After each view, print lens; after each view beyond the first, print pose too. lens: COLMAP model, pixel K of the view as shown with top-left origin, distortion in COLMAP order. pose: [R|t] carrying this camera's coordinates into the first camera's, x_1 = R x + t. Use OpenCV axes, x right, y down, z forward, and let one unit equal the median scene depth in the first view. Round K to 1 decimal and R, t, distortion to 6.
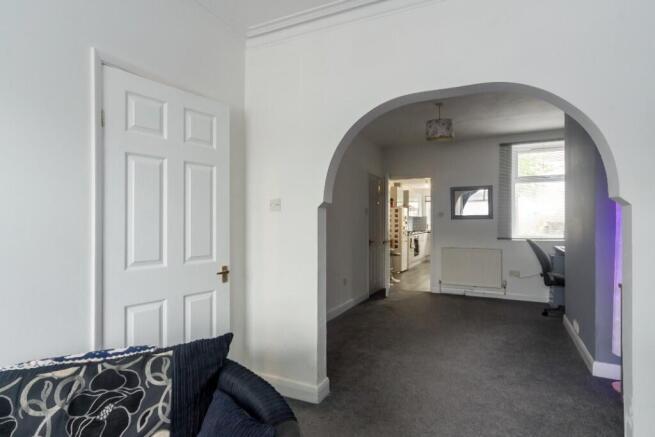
lens RADIAL K [[350.3, 0, 327.5], [0, 350.3, 218.5], [0, 0, 1]] dist [-0.000031, 0.000092]
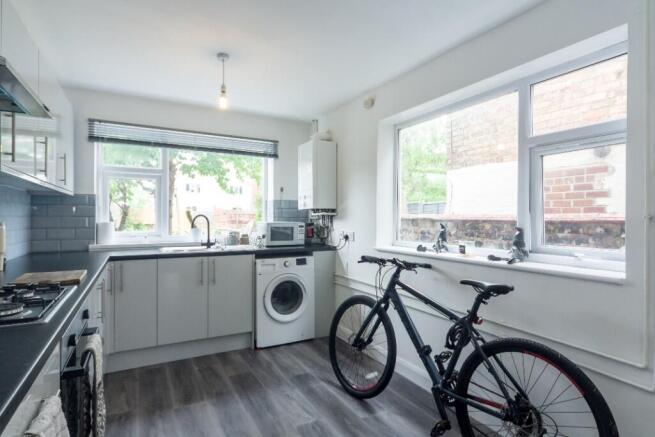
lens RADIAL K [[350.3, 0, 327.5], [0, 350.3, 218.5], [0, 0, 1]] dist [-0.000031, 0.000092]
pose [[0.574821, -0.001082, 0.818279, 0.359252], [-0.011230, 0.999895, 0.009211, 0.016181], [-0.818202, -0.014484, 0.574748, 1.519364]]
